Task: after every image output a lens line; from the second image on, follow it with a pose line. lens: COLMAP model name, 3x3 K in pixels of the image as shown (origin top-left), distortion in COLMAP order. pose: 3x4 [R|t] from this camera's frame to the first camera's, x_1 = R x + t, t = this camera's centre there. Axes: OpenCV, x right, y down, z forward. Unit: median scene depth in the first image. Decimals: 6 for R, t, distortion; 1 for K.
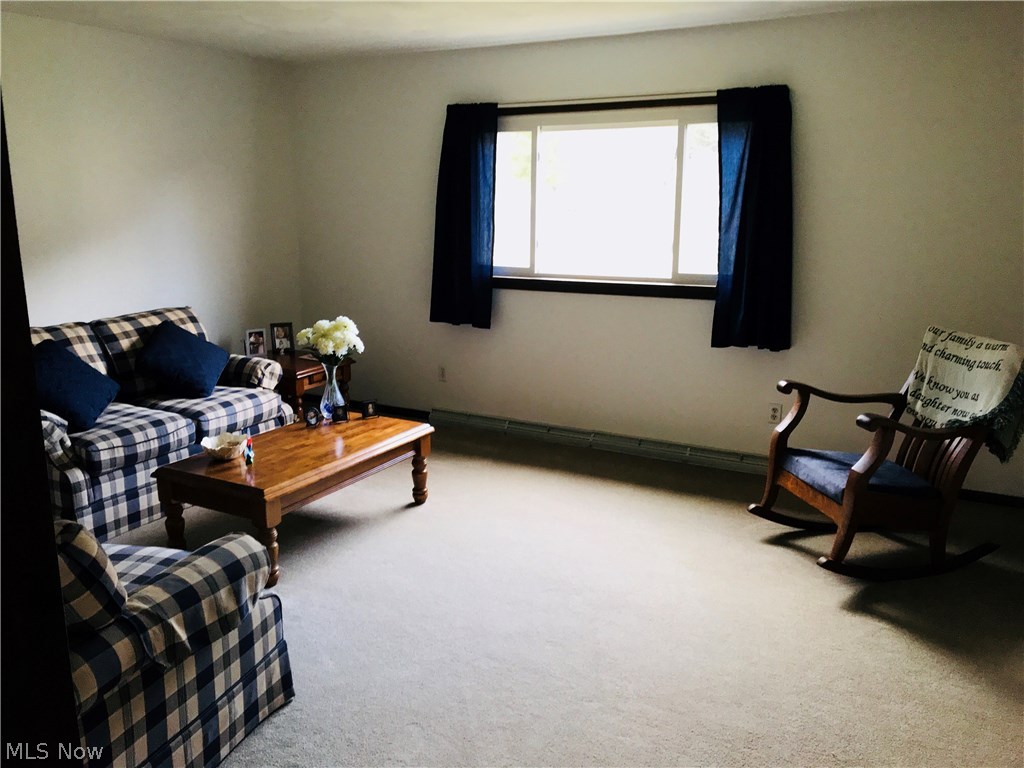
lens RADIAL K [[842.7, 0, 517.7], [0, 842.7, 384.3], [0, 0, 1]] dist [0.056057, -0.110792]
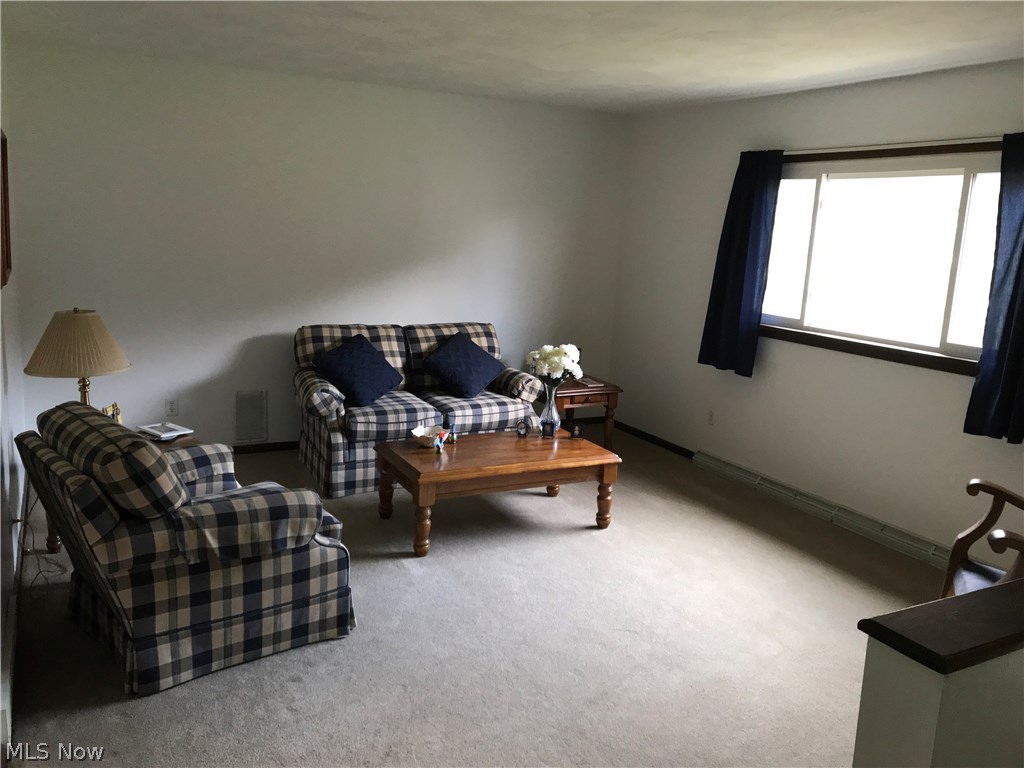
lens RADIAL K [[842.7, 0, 517.7], [0, 842.7, 384.3], [0, 0, 1]] dist [0.056057, -0.110792]
pose [[0.826126, 0.142359, -0.545207, 0.342616], [-0.167752, 0.985824, 0.003221, -0.020669], [0.537936, 0.088798, 0.838296, 0.047645]]
